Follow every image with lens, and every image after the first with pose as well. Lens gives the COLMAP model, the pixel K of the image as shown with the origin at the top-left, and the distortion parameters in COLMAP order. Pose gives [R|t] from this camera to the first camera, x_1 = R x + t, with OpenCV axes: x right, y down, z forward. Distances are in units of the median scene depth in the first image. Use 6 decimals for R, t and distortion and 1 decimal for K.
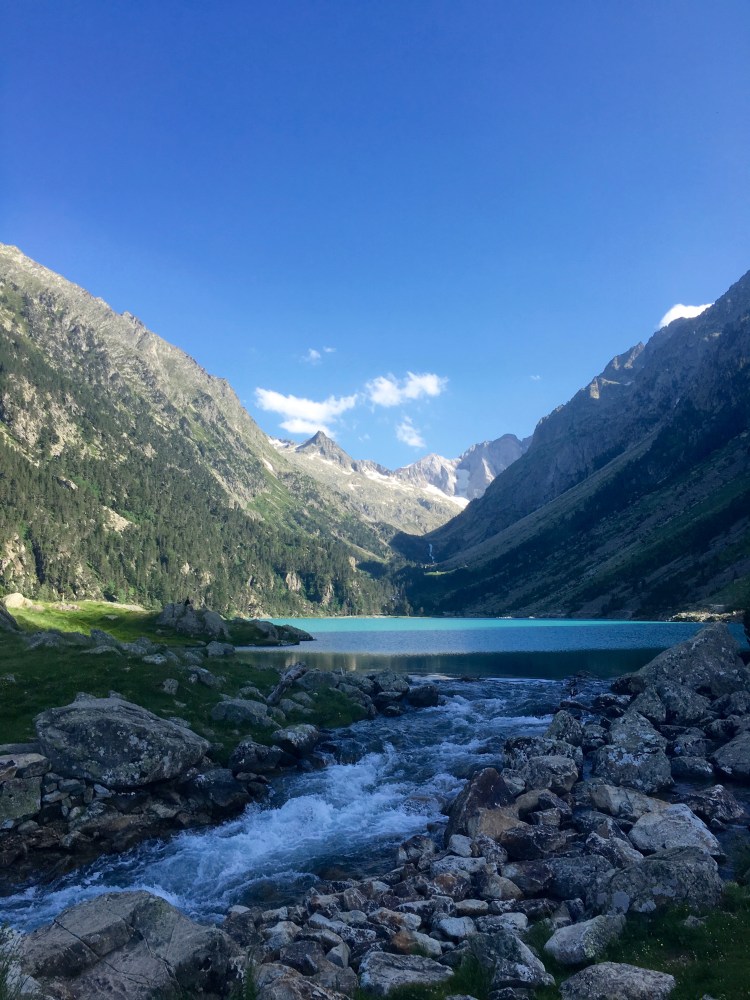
lens RADIAL K [[836.8, 0, 376.5], [0, 836.8, 499.0], [0, 0, 1]] dist [0.072700, -0.104067]
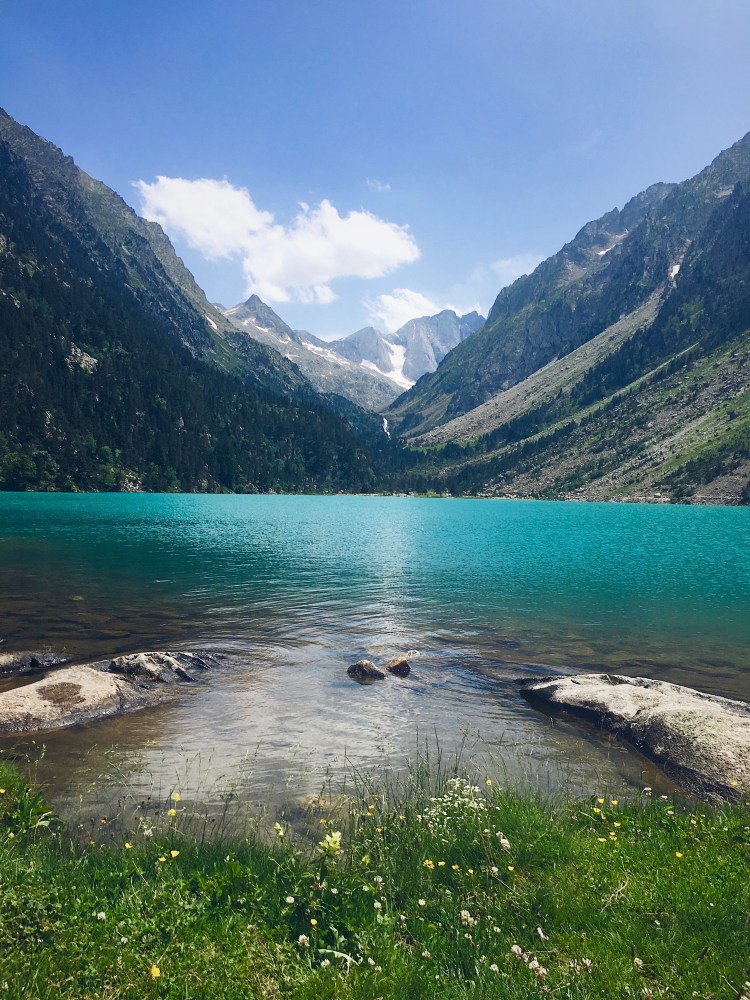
lens RADIAL K [[836.8, 0, 376.5], [0, 836.8, 499.0], [0, 0, 1]] dist [0.072700, -0.104067]
pose [[0.994868, 0.025477, 0.097925, -0.051564], [-0.039297, 0.989100, 0.141903, 0.014685], [-0.093242, -0.145023, 0.985025, 0.100833]]
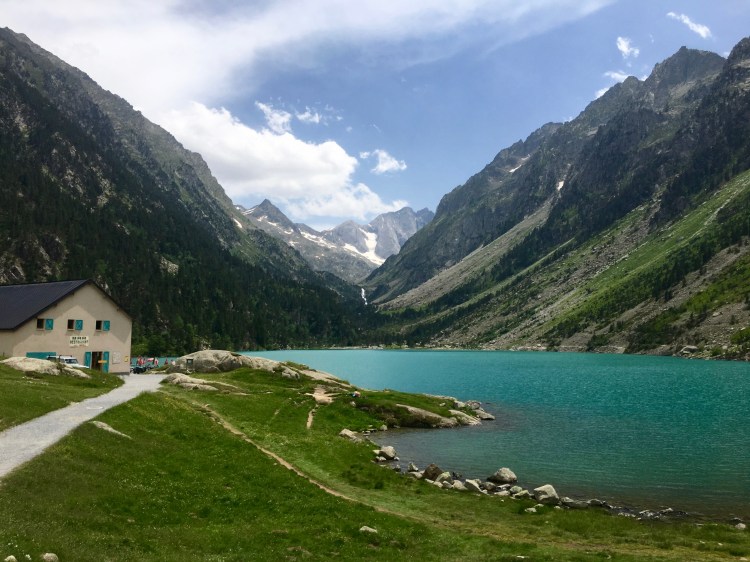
lens RADIAL K [[627.6, 0, 375.0], [0, 627.6, 281.0], [0, 0, 1]] dist [0.072700, -0.104067]
pose [[0.992060, 0.018767, 0.124354, -0.056958], [-0.023903, 0.998916, 0.039936, 0.003627], [-0.123470, -0.042592, 0.991434, 0.049772]]
